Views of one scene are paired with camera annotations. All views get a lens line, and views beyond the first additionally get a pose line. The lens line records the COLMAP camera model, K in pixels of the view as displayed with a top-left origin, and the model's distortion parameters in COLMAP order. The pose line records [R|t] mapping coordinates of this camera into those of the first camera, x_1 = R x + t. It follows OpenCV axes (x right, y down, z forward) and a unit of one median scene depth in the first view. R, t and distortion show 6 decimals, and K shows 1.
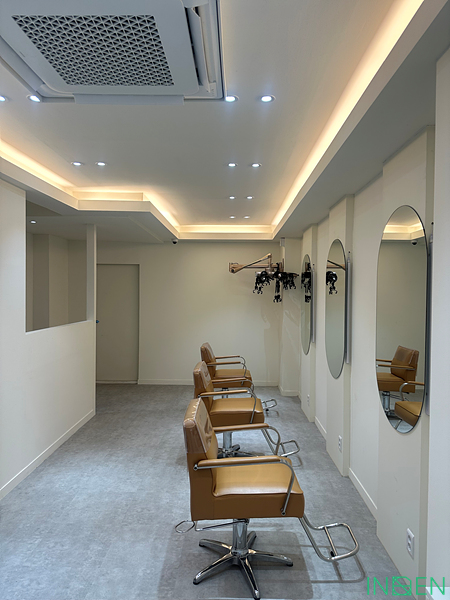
lens RADIAL K [[423.8, 0, 226.1], [0, 423.8, 299.4], [0, 0, 1]] dist [0.001588, -0.017090]
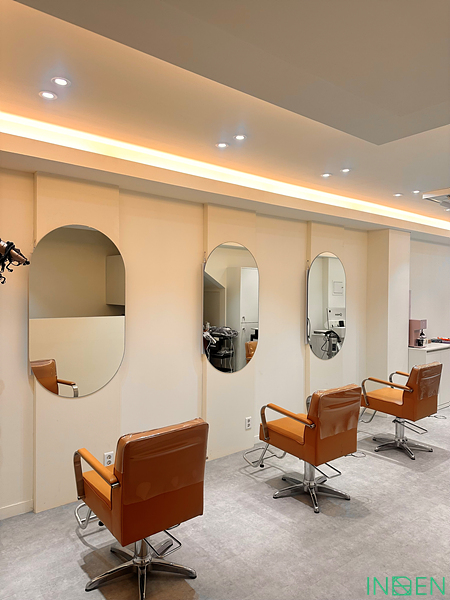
lens RADIAL K [[423.8, 0, 224.8], [0, 423.8, 299.3], [0, 0, 1]] dist [0.001588, -0.017090]
pose [[-0.633720, -0.031662, 0.772914, -0.526602], [0.003042, 0.999052, 0.043420, -0.041683], [-0.773557, 0.029868, -0.633023, 1.652788]]
